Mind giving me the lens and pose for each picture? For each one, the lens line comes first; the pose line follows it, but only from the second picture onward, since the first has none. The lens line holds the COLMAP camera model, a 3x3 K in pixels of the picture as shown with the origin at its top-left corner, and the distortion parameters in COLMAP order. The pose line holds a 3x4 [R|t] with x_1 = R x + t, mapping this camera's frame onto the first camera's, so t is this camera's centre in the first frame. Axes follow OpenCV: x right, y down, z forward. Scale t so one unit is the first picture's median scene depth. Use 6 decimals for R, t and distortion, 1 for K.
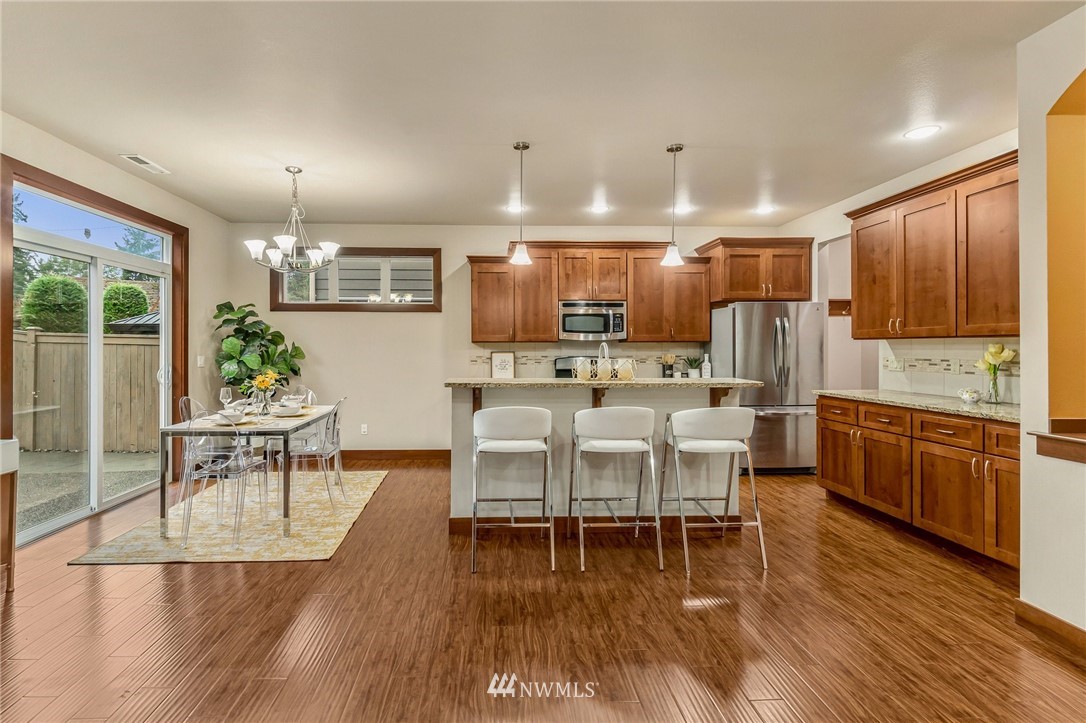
lens RADIAL K [[508.6, 0, 505.9], [0, 508.6, 352.9], [0, 0, 1]] dist [0.001611, 0.000117]
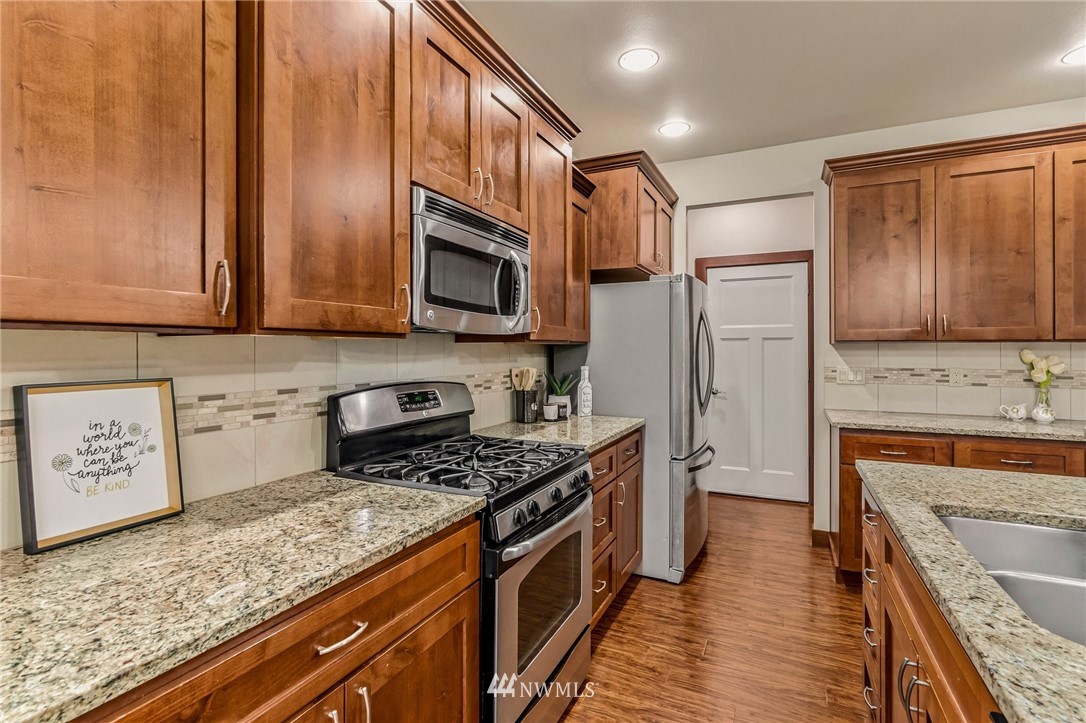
lens RADIAL K [[507.3, 0, 539.4], [0, 507.3, 348.5], [0, 0, 1]] dist [-0.003465, 0.000139]
pose [[0.475443, 0.004601, 0.879735, -0.103086], [0.009253, 0.999905, -0.010230, -0.012043], [-0.879698, 0.013004, 0.475355, 0.830955]]
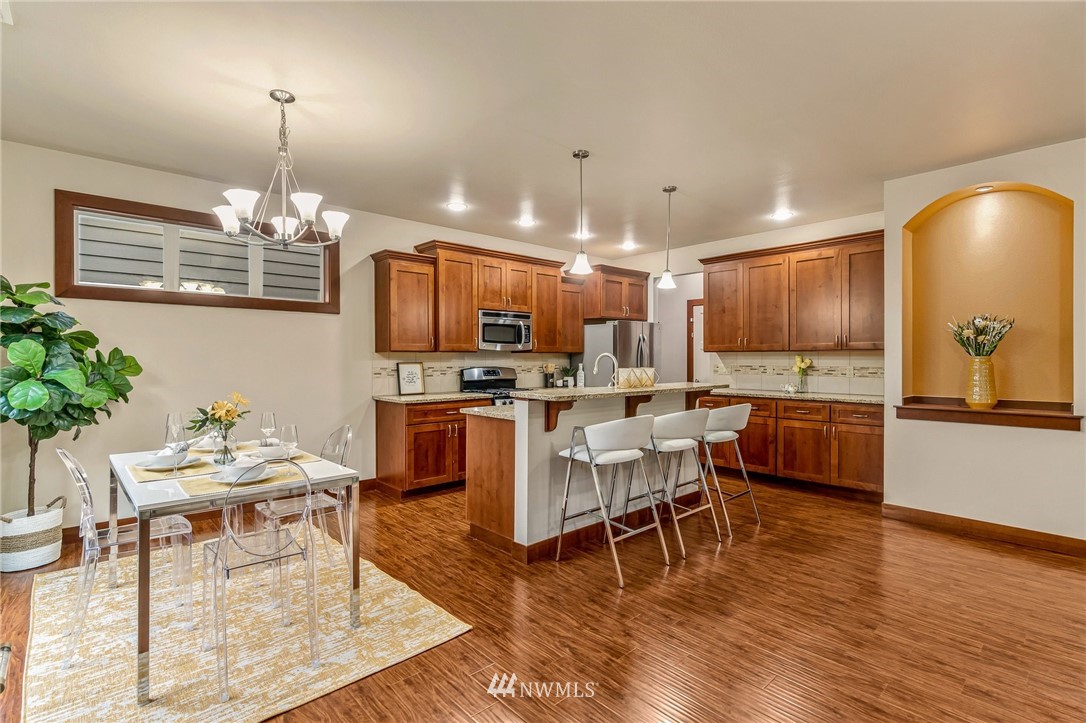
lens RADIAL K [[510.0, 0, 543.0], [0, 510.0, 361.5], [0, 0, 1]] dist [-0.002305, 0.000975]
pose [[0.761010, -0.004026, 0.648728, -0.439771], [0.006834, 0.999975, -0.001810, -0.001006], [-0.648704, 0.005811, 0.761018, 0.189707]]
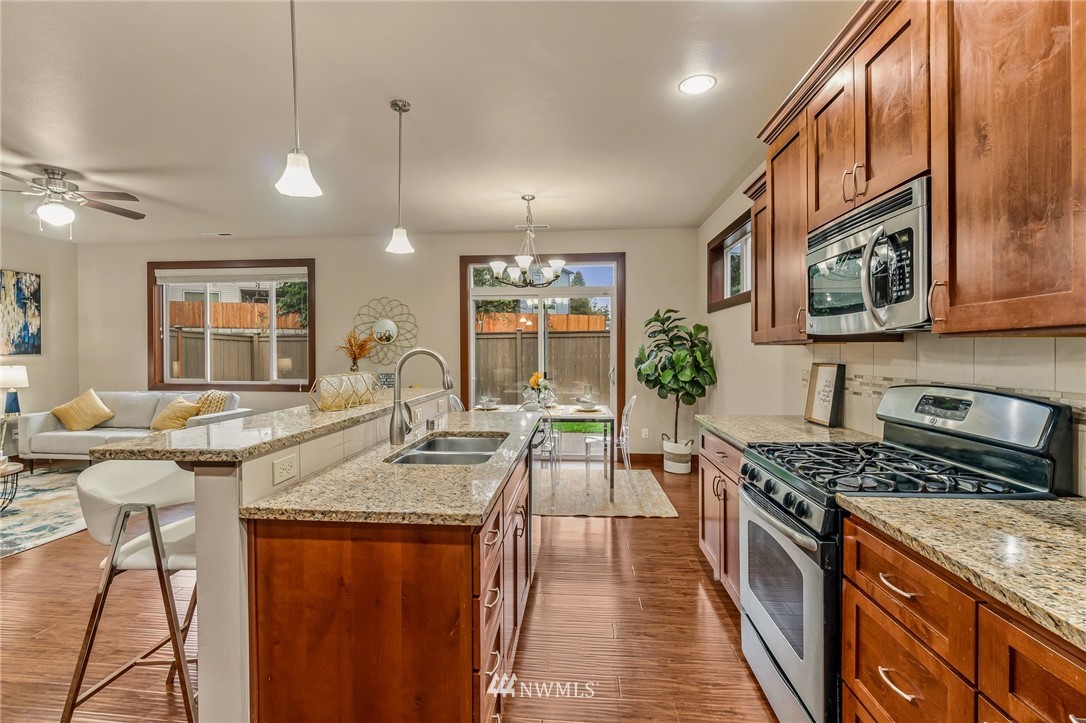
lens RADIAL K [[503.3, 0, 531.6], [0, 503.3, 349.3], [0, 0, 1]] dist [-0.009904, 0.001739]
pose [[-0.122220, -0.002786, -0.992499, 0.519403], [-0.007523, 0.999970, -0.001881, -0.013260], [0.992475, 0.007237, -0.122237, 0.855428]]
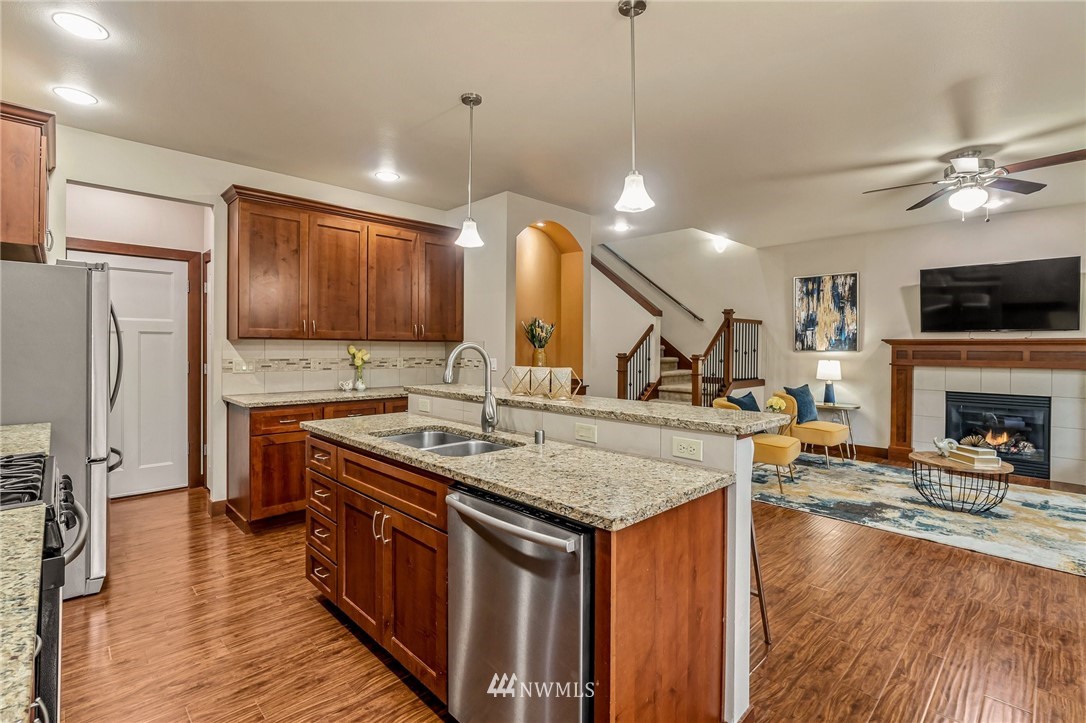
lens RADIAL K [[501.4, 0, 529.5], [0, 501.4, 352.8], [0, 0, 1]] dist [-0.010521, 0.000542]
pose [[-0.659292, -0.012469, 0.751784, -0.210672], [0.001699, 0.999835, 0.018074, -0.013905], [-0.751885, 0.013193, -0.659162, 0.958485]]
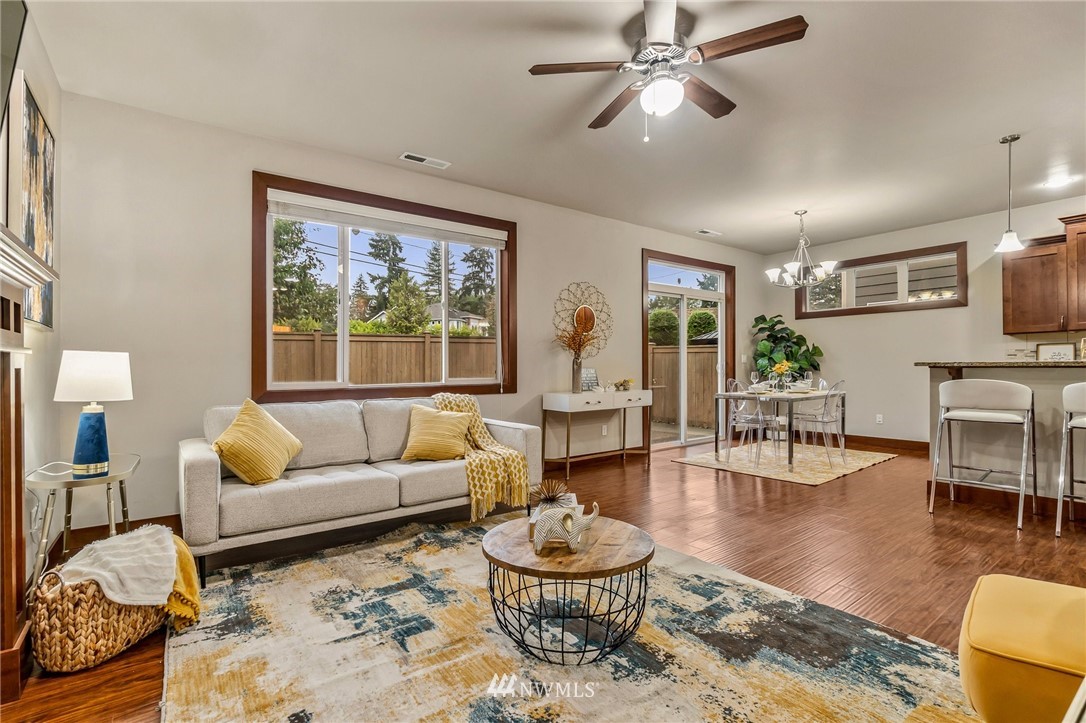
lens RADIAL K [[508.2, 0, 540.0], [0, 508.2, 369.6], [0, 0, 1]] dist [0.001549, 0.000613]
pose [[0.578031, -0.002424, -0.816011, 0.214318], [0.002701, 0.999996, -0.001057, 0.044981], [0.816010, -0.001593, 0.578035, -0.263093]]
